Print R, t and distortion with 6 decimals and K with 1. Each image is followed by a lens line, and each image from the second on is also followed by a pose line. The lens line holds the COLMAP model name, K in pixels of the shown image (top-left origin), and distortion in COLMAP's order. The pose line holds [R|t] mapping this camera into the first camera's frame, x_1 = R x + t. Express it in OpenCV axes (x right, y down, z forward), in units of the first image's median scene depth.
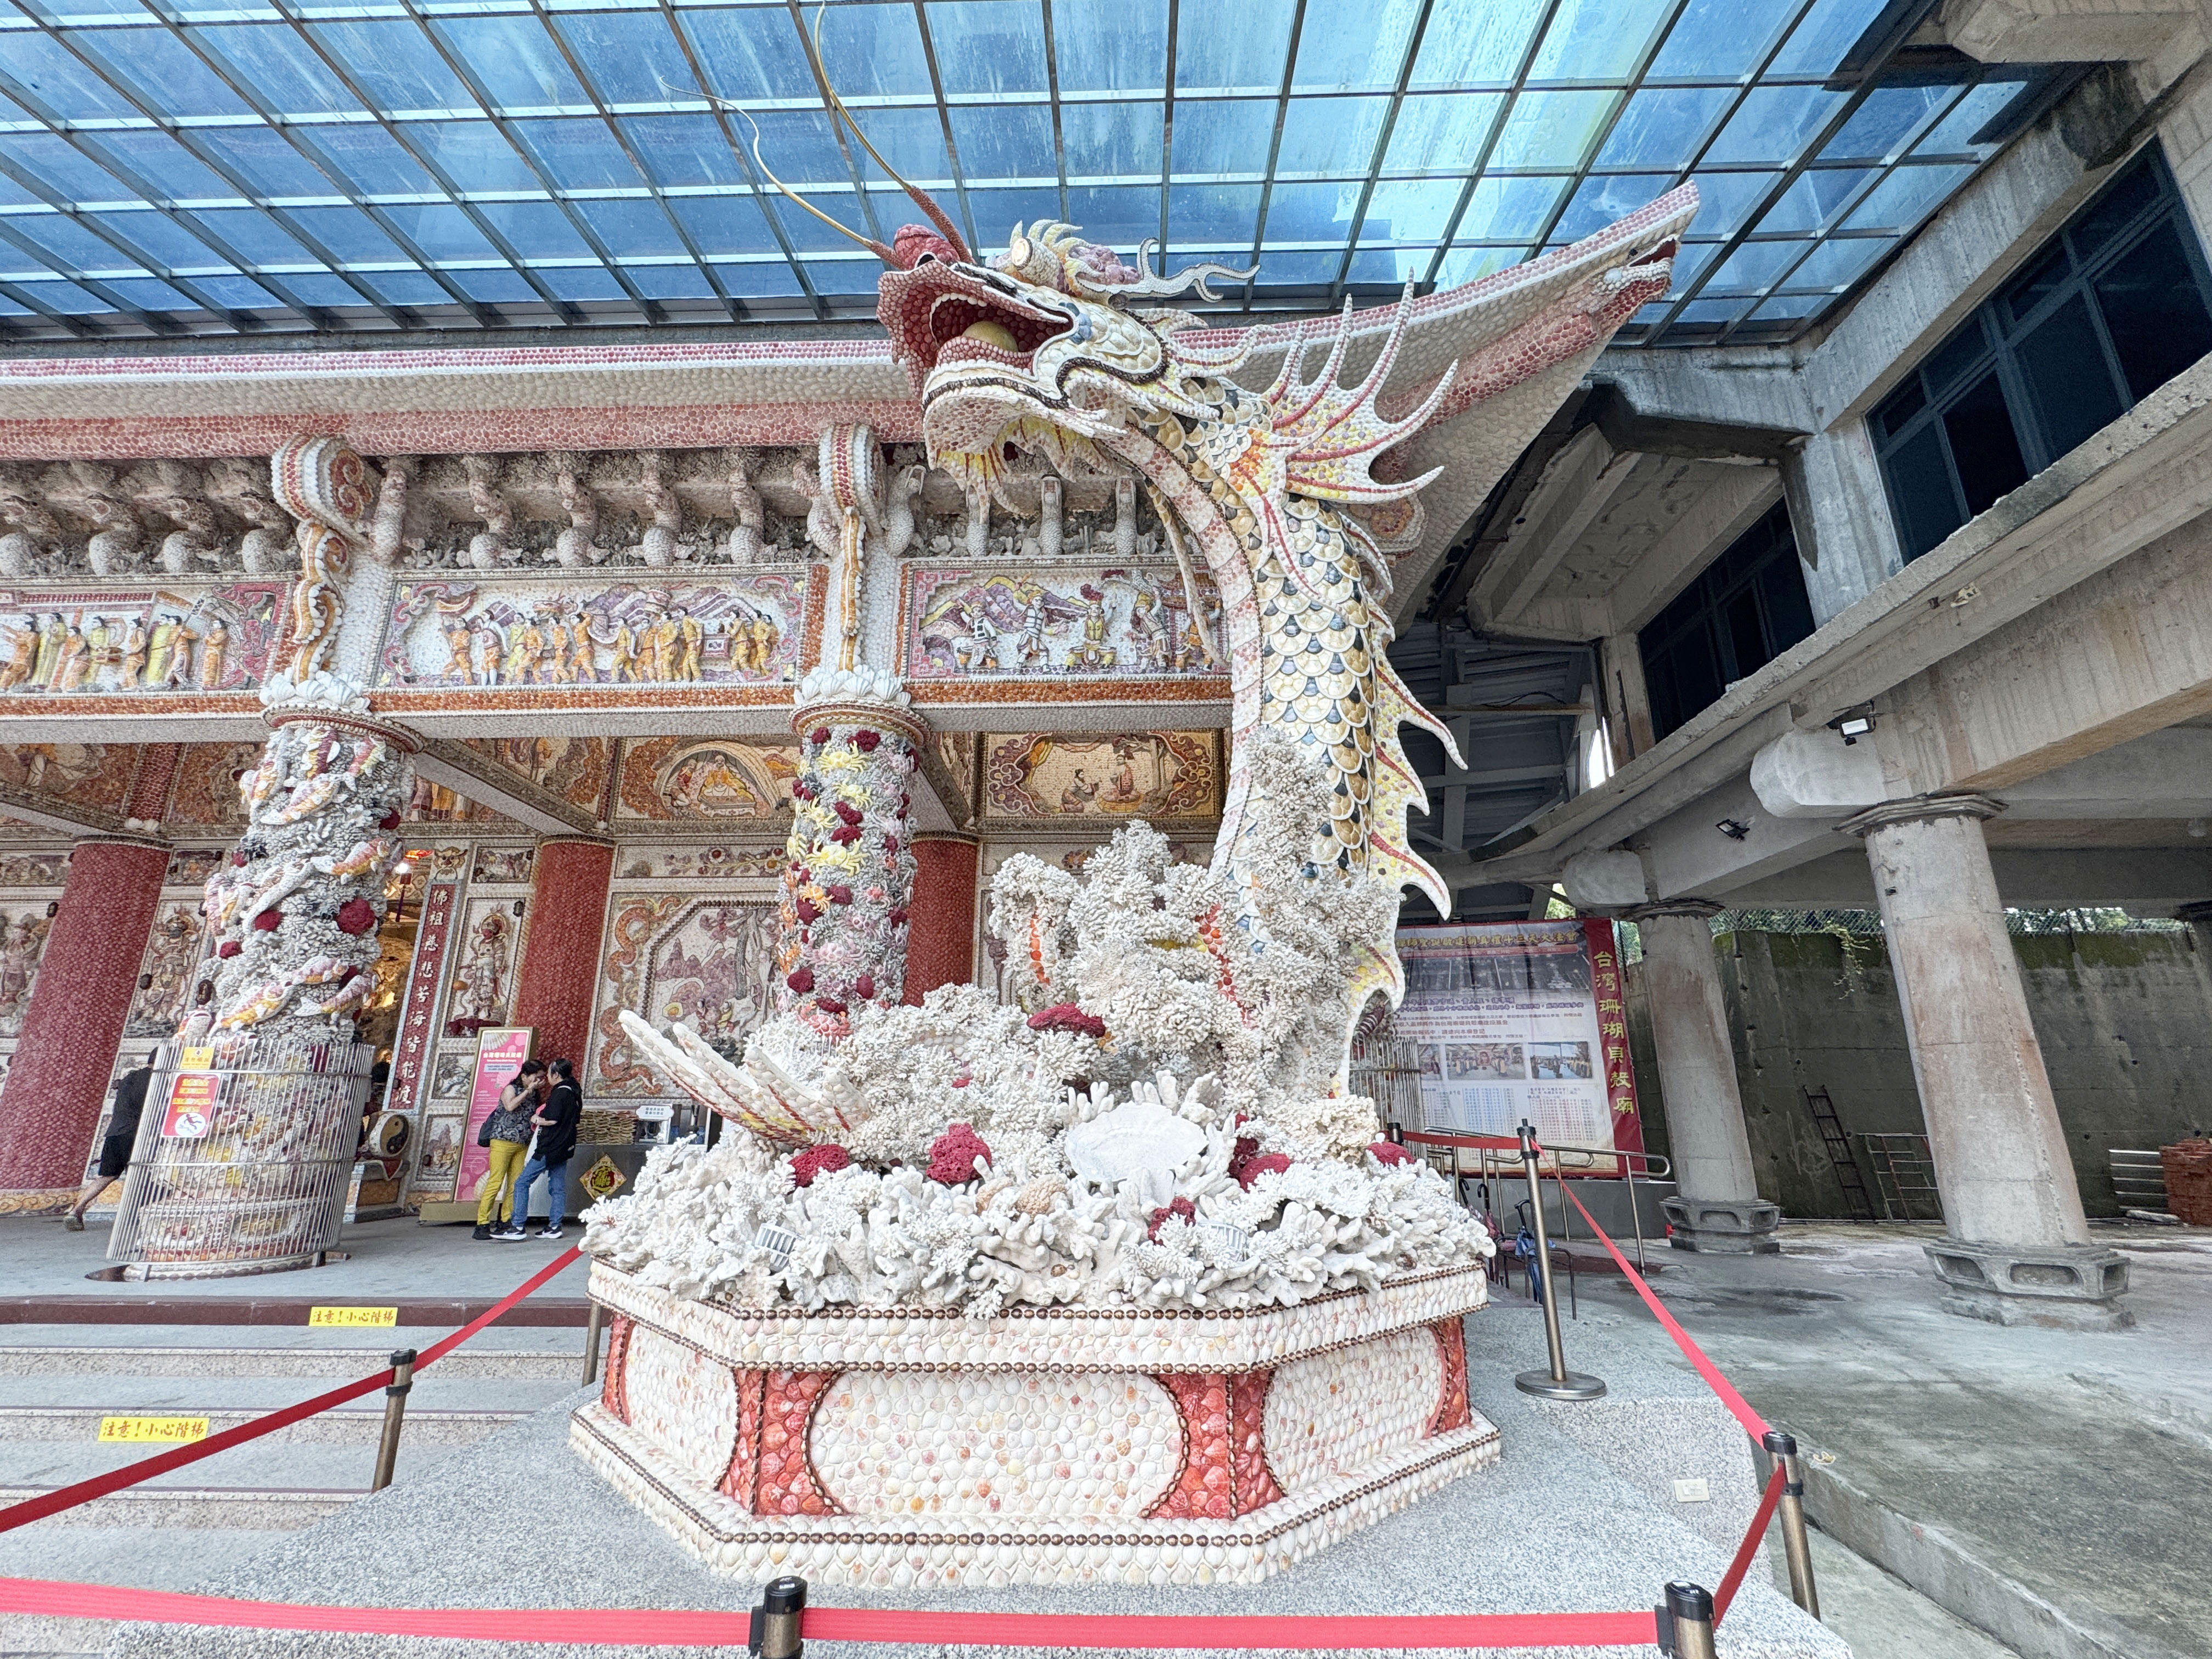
lens RADIAL K [[977.3, 0, 1107.2], [0, 977.3, 826.7], [0, 0, 1]] dist [-0.002382, 0.000026]
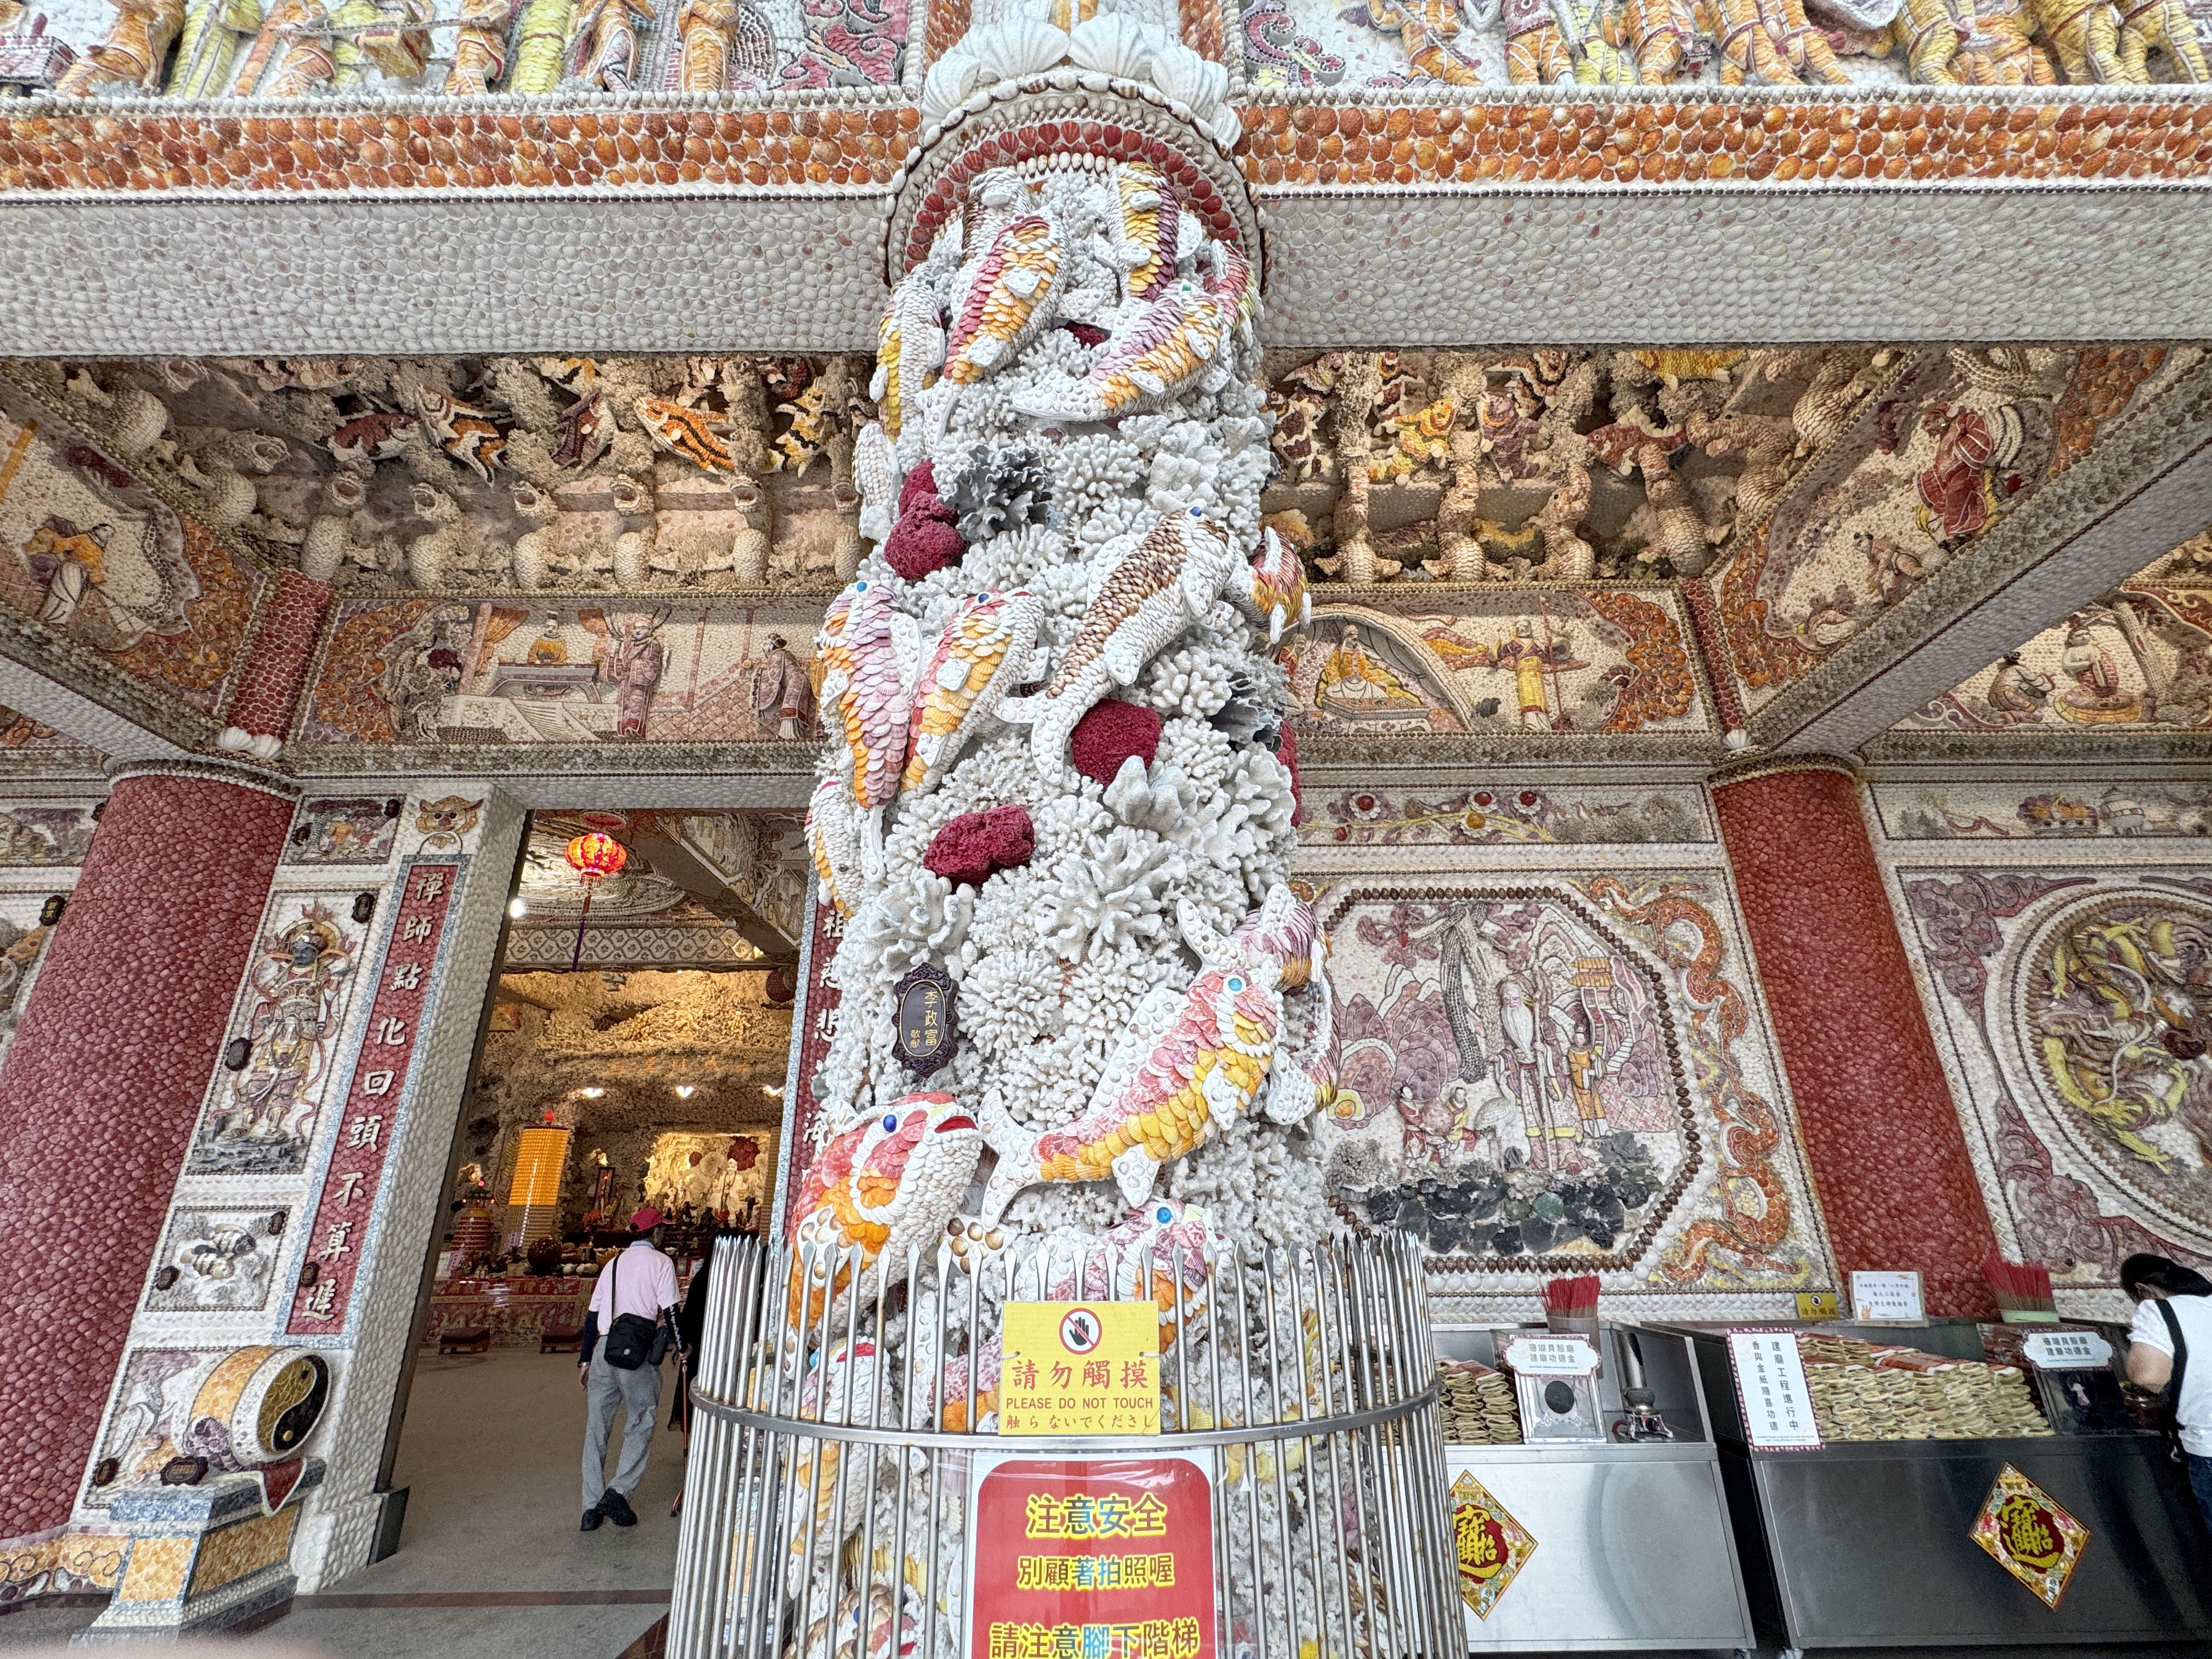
lens RADIAL K [[977.3, 0, 1105.3], [0, 977.3, 826.4], [0, 0, 1]] dist [-0.002382, 0.000026]
pose [[0.999553, 0.001497, 0.029863, -0.569920], [0.001417, 0.995252, -0.097326, 0.094088], [-0.029867, 0.097325, 0.994804, 0.492936]]
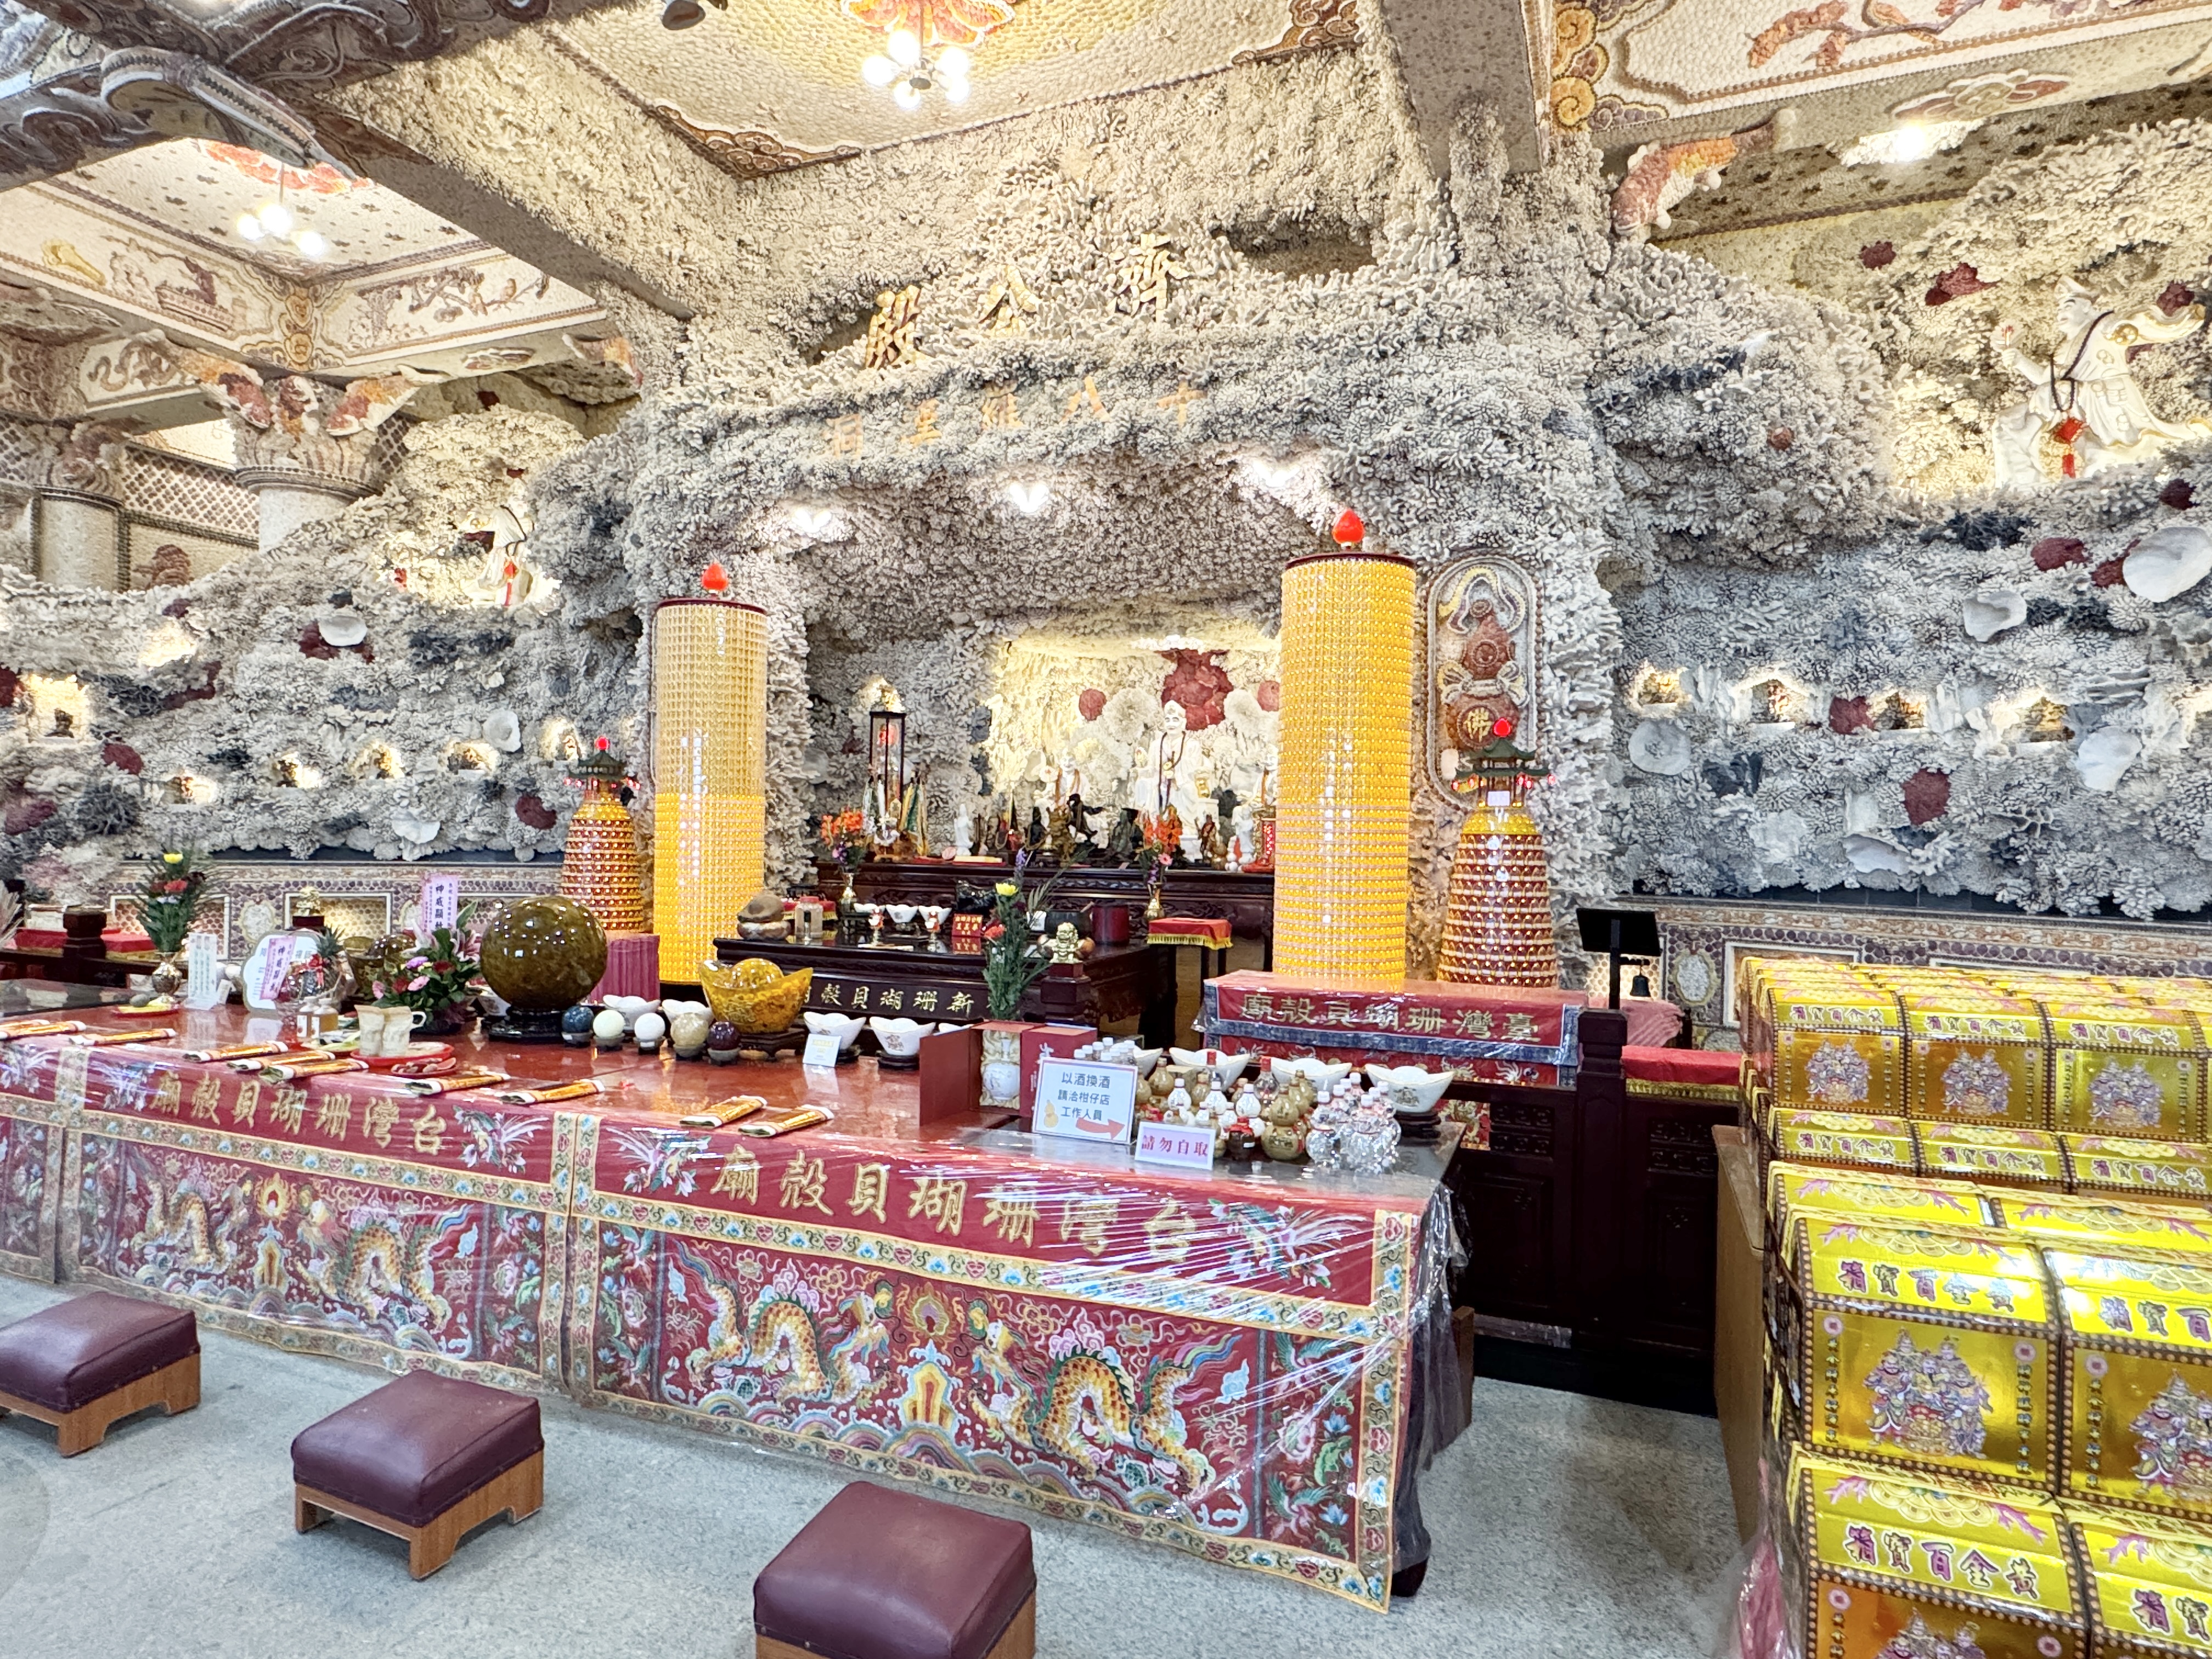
lens RADIAL K [[1236.0, 0, 1106.6], [0, 1236.0, 822.4], [0, 0, 1]] dist [0.007065, 0.001486]
pose [[0.933115, 0.017413, -0.359155, -0.958312], [0.081539, 0.962560, 0.258515, 0.408051], [0.350210, -0.270510, 0.896759, 1.617137]]
